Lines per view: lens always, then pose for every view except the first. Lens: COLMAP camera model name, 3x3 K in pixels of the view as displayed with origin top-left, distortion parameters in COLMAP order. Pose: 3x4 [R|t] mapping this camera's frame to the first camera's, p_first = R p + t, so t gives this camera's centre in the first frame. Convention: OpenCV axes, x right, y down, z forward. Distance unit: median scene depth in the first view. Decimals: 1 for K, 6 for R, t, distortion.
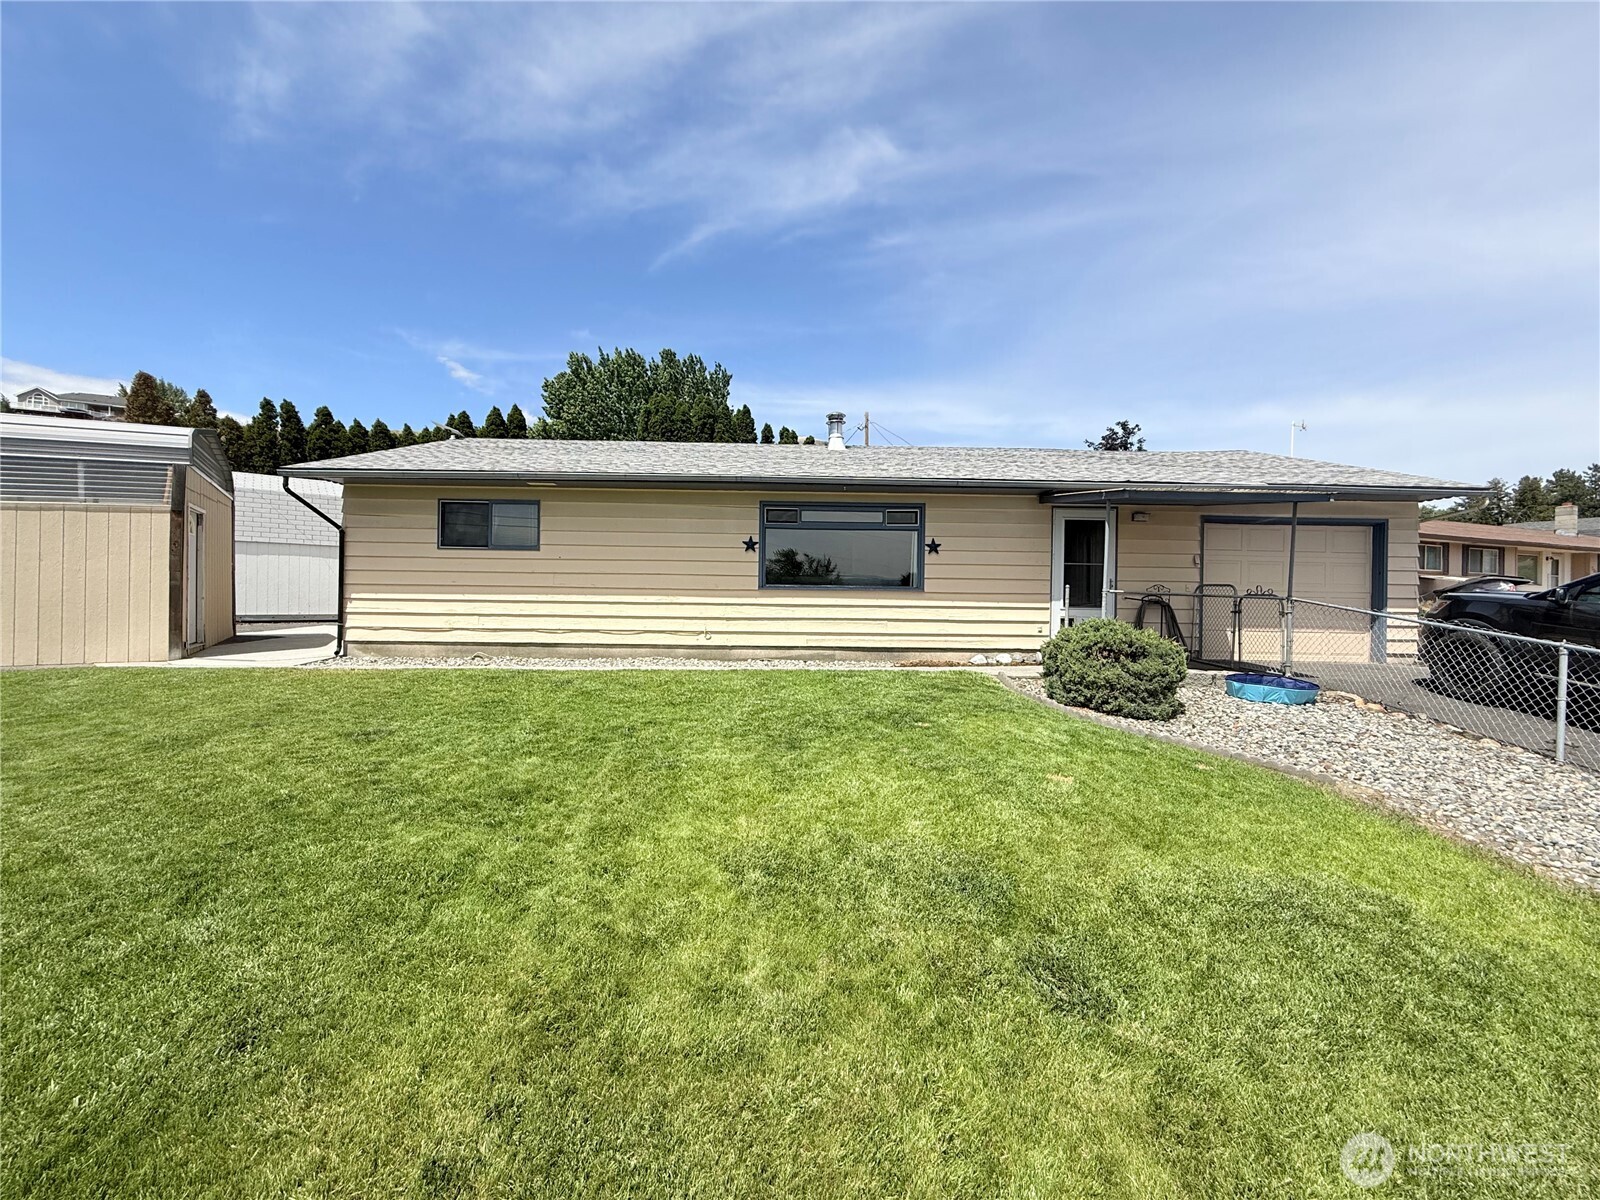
lens RADIAL K [[643.7, 0, 807.9], [0, 643.7, 588.4], [0, 0, 1]] dist [0.000952, -0.001248]
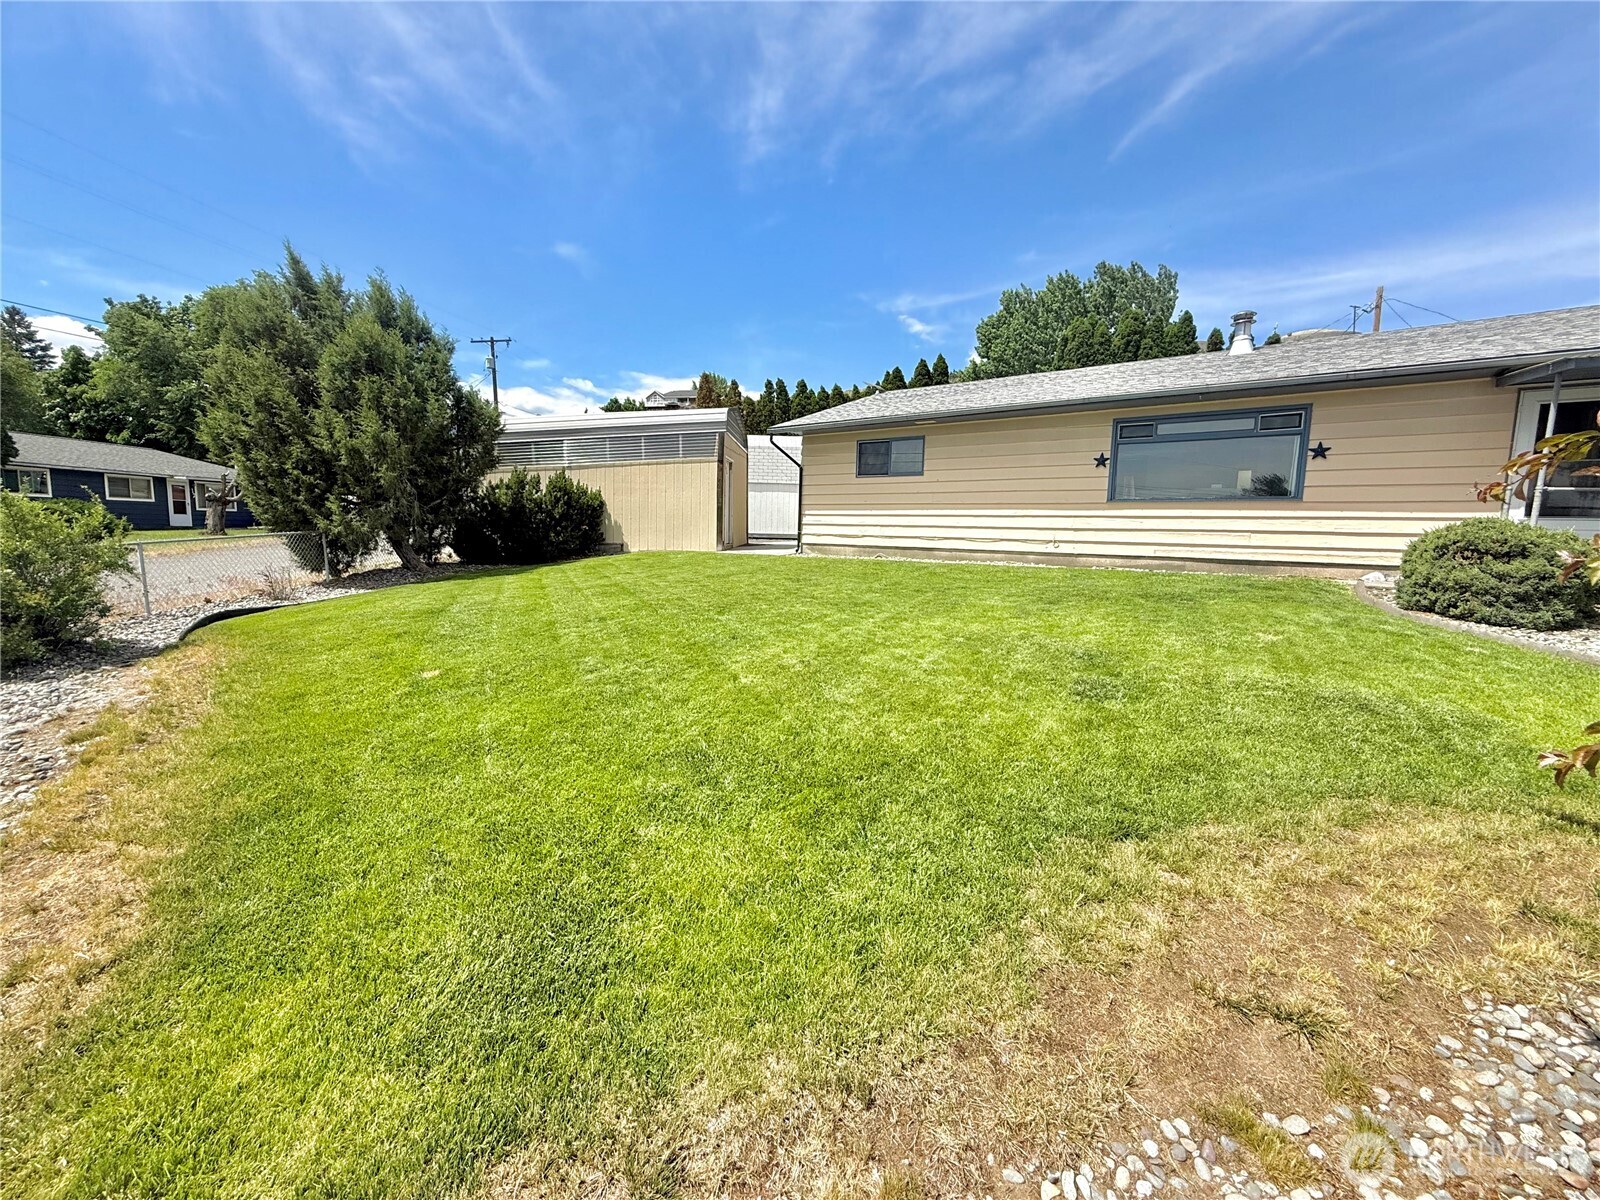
lens RADIAL K [[643.7, 0, 795.0], [0, 643.7, 609.2], [0, 0, 1]] dist [0.000952, -0.001248]
pose [[0.790567, 0.080086, -0.607116, 0.178294], [-0.005534, 0.992305, 0.123691, 0.047342], [0.612350, -0.094426, 0.784927, -0.187122]]
